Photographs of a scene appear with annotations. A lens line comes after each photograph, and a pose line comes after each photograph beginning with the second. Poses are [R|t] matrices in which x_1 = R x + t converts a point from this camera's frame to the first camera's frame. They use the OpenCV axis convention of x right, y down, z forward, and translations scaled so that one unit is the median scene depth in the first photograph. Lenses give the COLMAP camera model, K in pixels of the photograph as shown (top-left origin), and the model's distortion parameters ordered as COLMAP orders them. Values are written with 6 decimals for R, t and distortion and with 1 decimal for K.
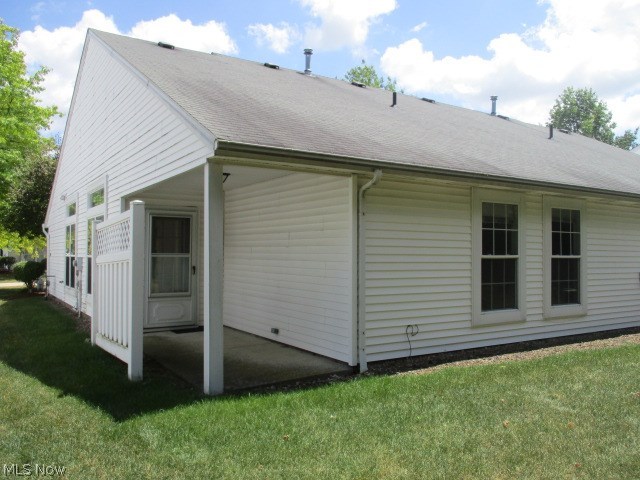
lens RADIAL K [[526.6, 0, 318.0], [0, 526.6, 234.8], [0, 0, 1]] dist [-0.015421, -0.001439]
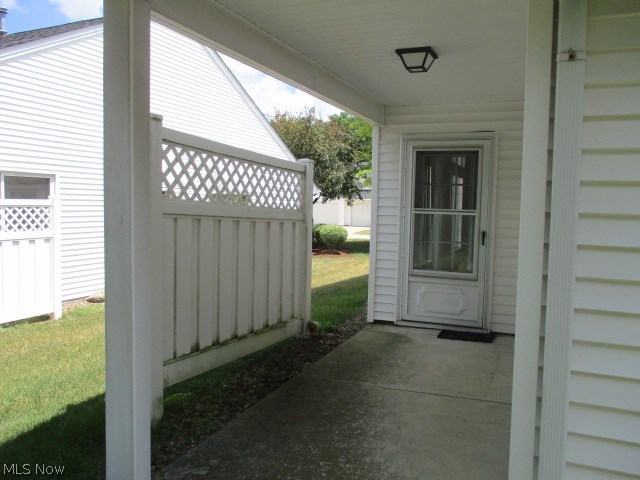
lens RADIAL K [[526.6, 0, 318.0], [0, 526.6, 234.8], [0, 0, 1]] dist [-0.015421, -0.001439]
pose [[0.554357, 0.057082, -0.830319, 0.159677], [0.010120, 0.997109, 0.075304, 0.017097], [0.832217, -0.050148, 0.552177, 0.526467]]
